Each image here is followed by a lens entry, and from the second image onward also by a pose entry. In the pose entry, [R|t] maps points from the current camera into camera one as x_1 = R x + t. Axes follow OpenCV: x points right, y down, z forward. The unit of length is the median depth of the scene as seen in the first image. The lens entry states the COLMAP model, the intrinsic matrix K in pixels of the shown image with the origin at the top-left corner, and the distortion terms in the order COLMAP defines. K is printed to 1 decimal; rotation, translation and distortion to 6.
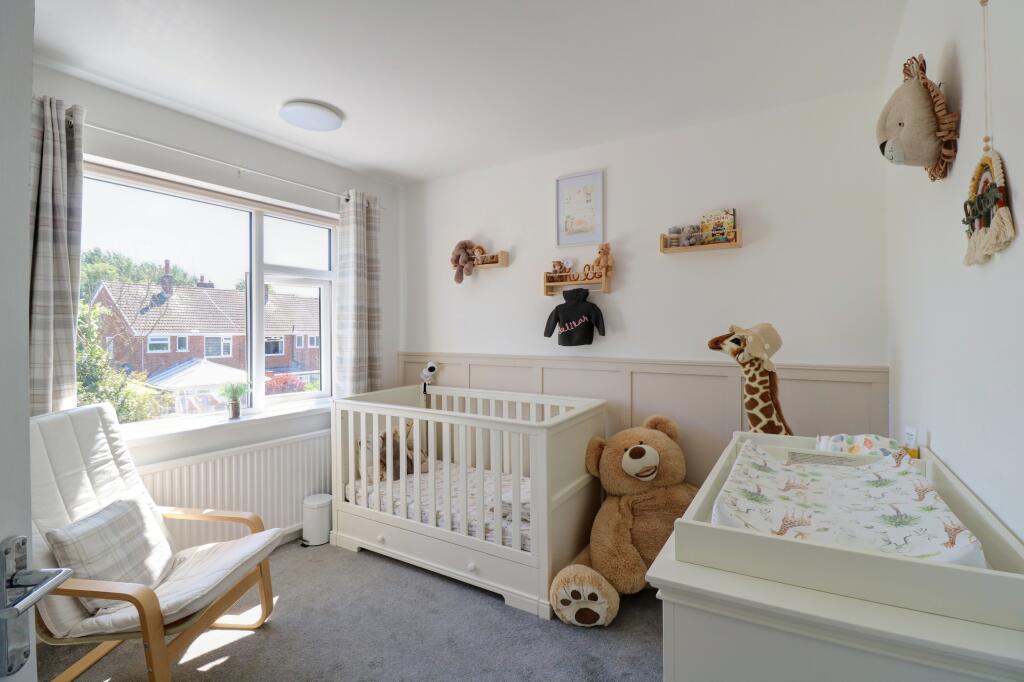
lens RADIAL K [[487.2, 0, 515.3], [0, 487.2, 326.9], [0, 0, 1]] dist [0.002067, -0.020146]
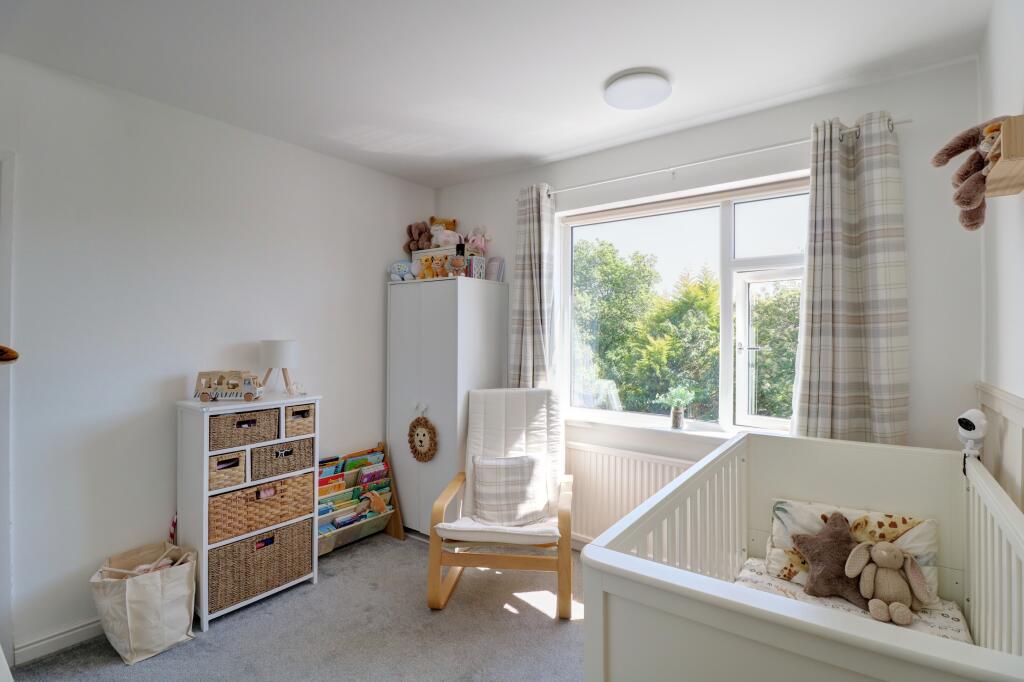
lens RADIAL K [[487.2, 0, 515.3], [0, 487.2, 326.9], [0, 0, 1]] dist [0.002067, -0.020146]
pose [[-0.105035, -0.014150, -0.994368, 0.569843], [-0.006573, 0.999887, -0.013535, 0.002120], [0.994447, 0.005115, -0.105116, 1.062709]]
